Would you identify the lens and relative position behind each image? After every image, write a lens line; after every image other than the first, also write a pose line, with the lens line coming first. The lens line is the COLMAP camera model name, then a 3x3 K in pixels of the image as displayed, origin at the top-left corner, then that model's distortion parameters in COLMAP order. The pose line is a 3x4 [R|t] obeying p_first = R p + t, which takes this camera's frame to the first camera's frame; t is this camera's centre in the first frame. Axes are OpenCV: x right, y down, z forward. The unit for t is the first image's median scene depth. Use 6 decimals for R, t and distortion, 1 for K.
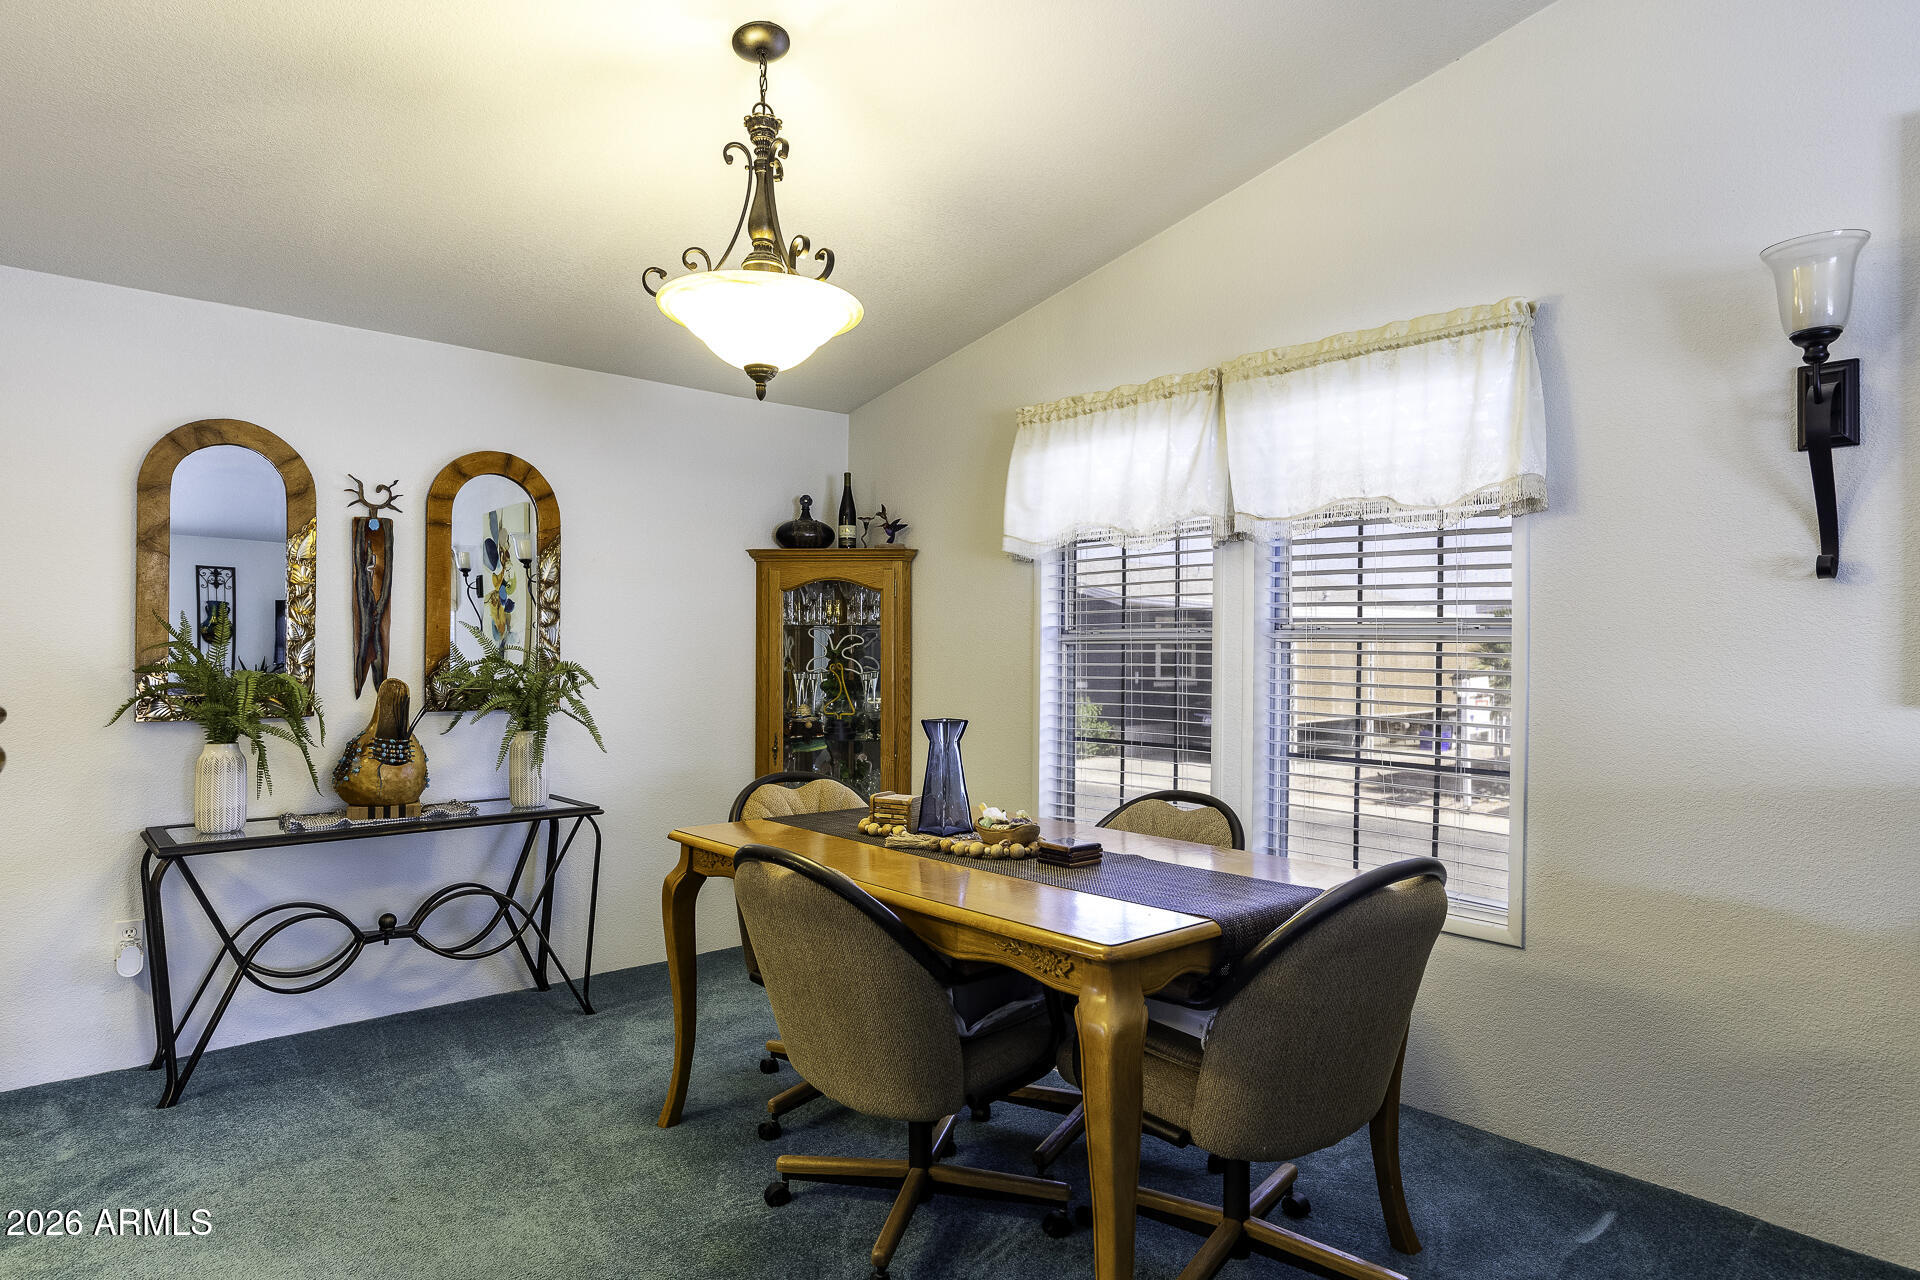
lens RADIAL K [[1107.9, 0, 957.9], [0, 1107.9, 645.4], [0, 0, 1]] dist [0.006933, 0.001601]
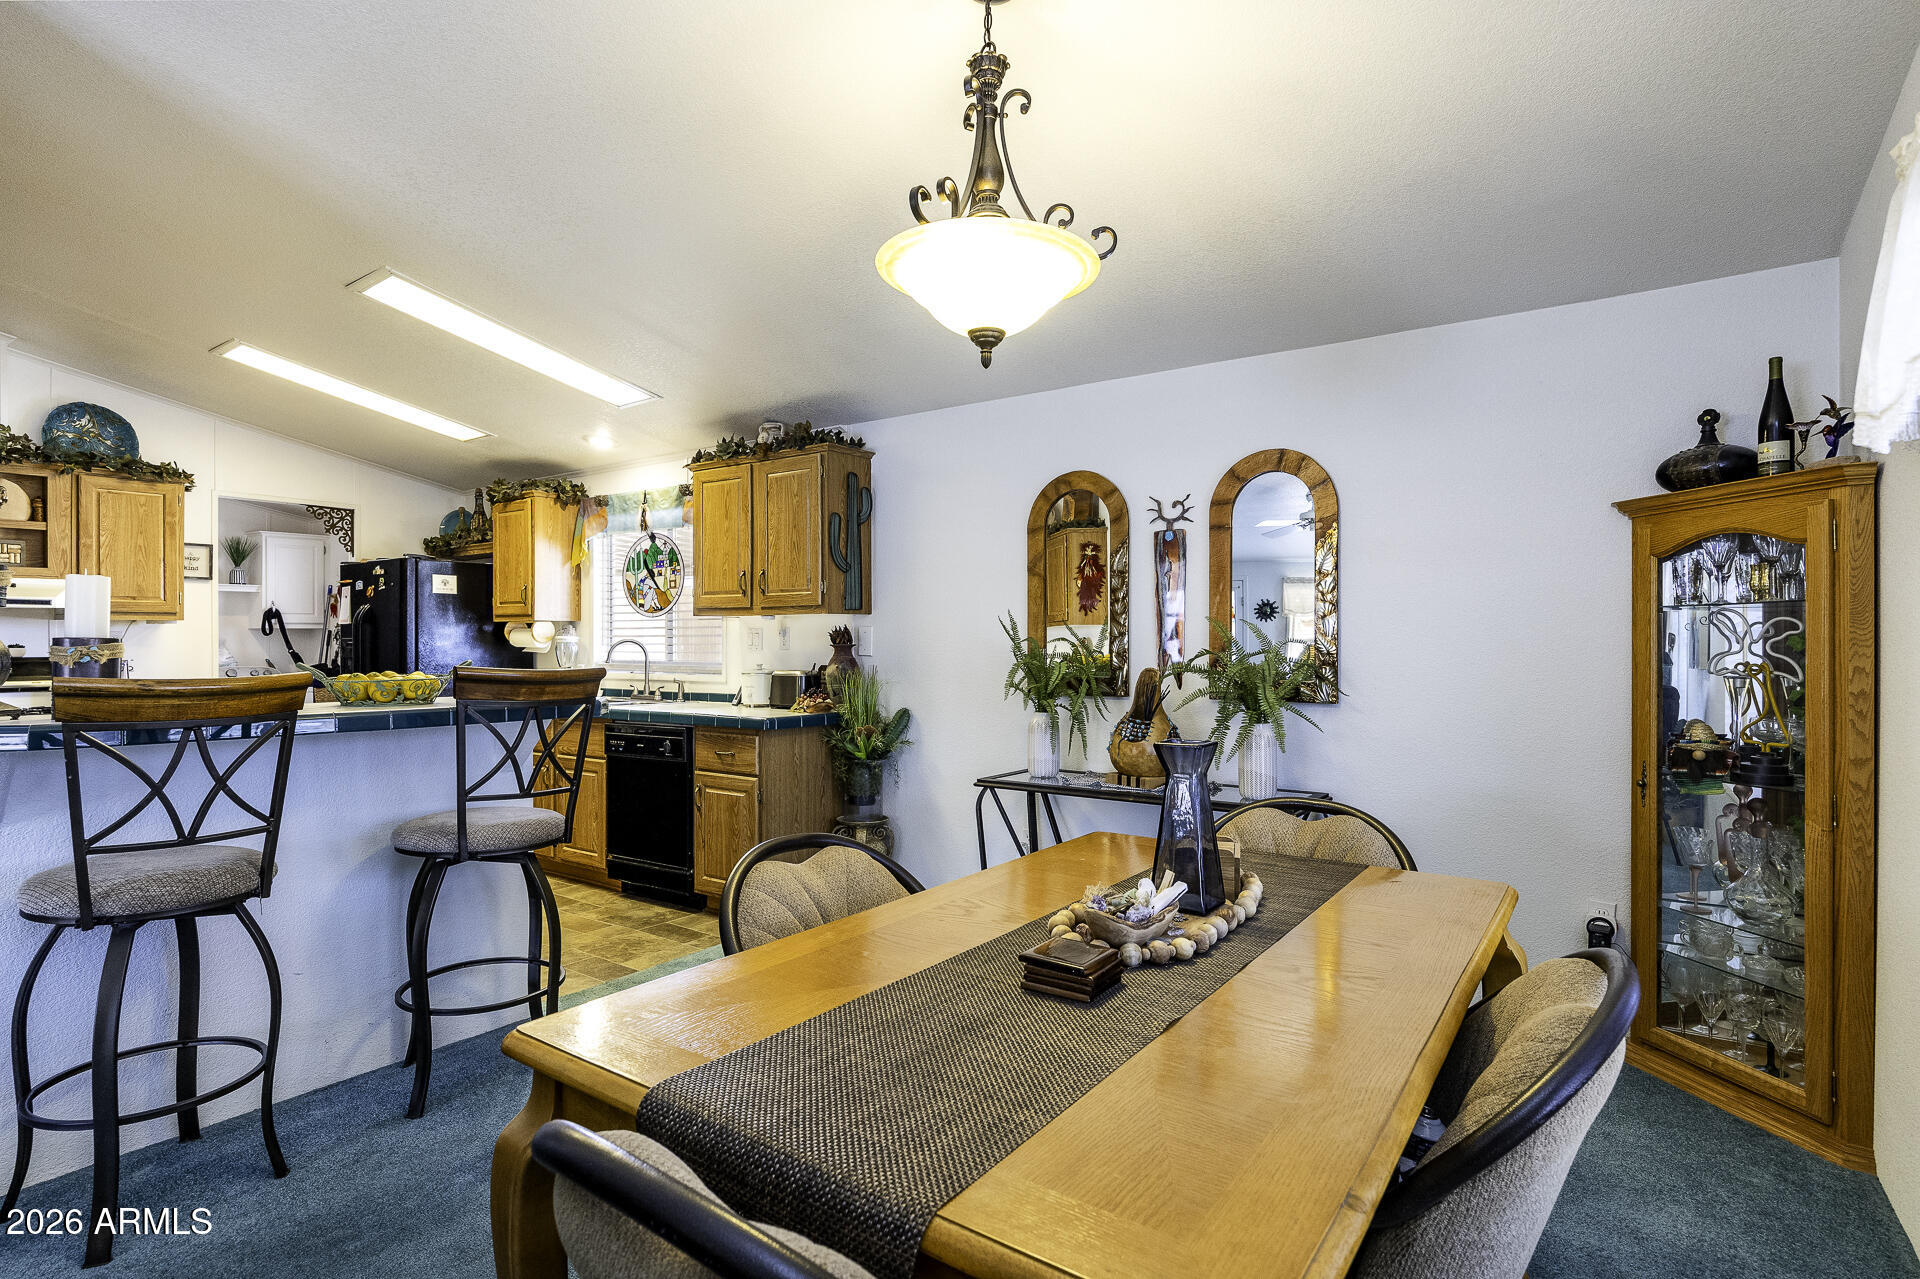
lens RADIAL K [[962.9, 0, 951.7], [0, 962.9, 642.3], [0, 0, 1]] dist [-0.006282, 0.000992]
pose [[0.230249, -0.004718, -0.973120, 0.391419], [0.004716, 0.999982, -0.003733, 0.005517], [0.973120, -0.003729, 0.230267, 0.524747]]
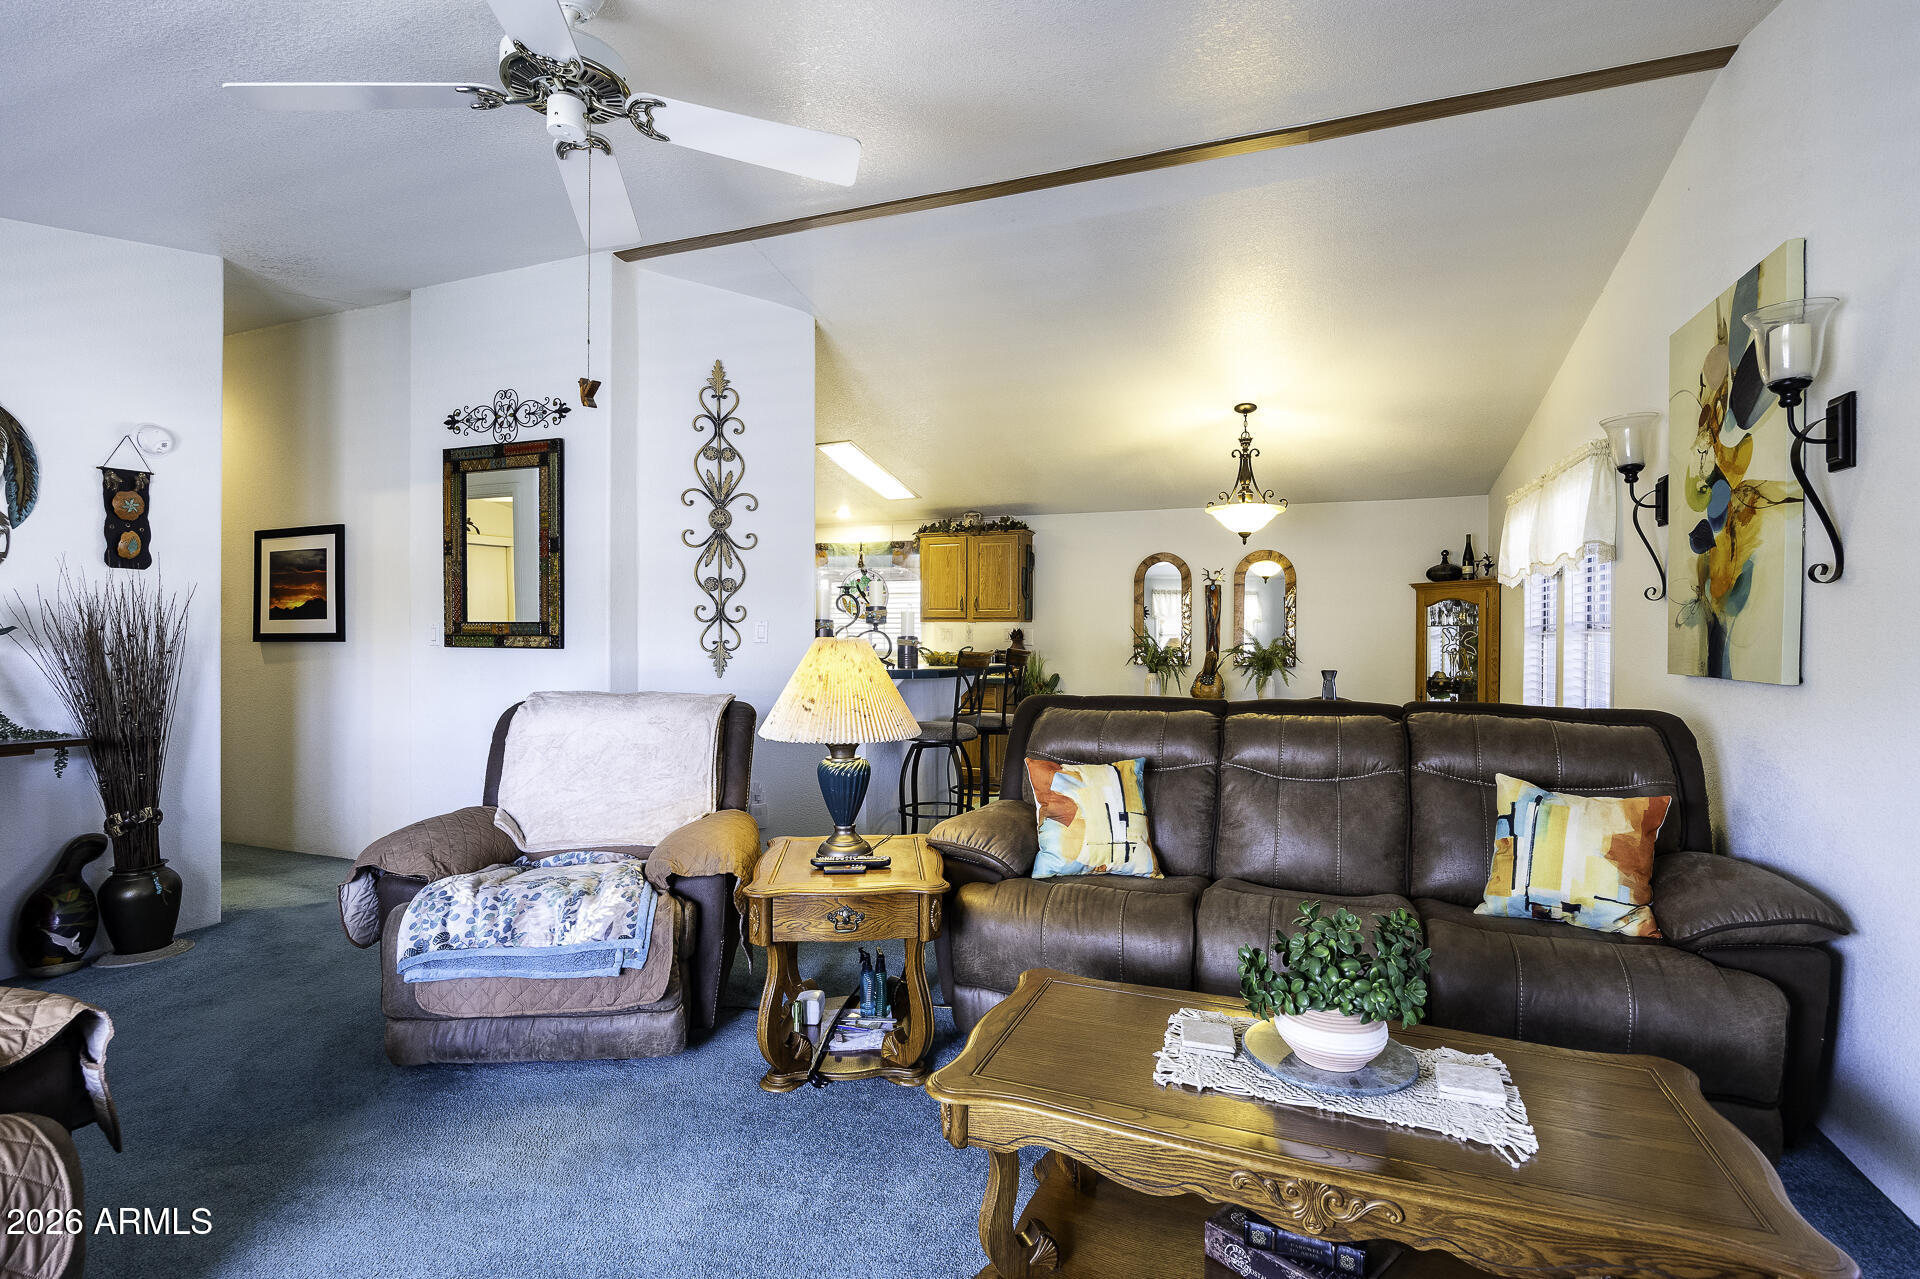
lens RADIAL K [[910.5, 0, 945.5], [0, 910.5, 642.9], [0, 0, 1]] dist [-0.013541, -0.000310]
pose [[0.449954, 0.008727, -0.893009, 0.949616], [0.001833, 0.999941, 0.010696, -0.009578], [0.893050, -0.006449, 0.449911, -0.400006]]
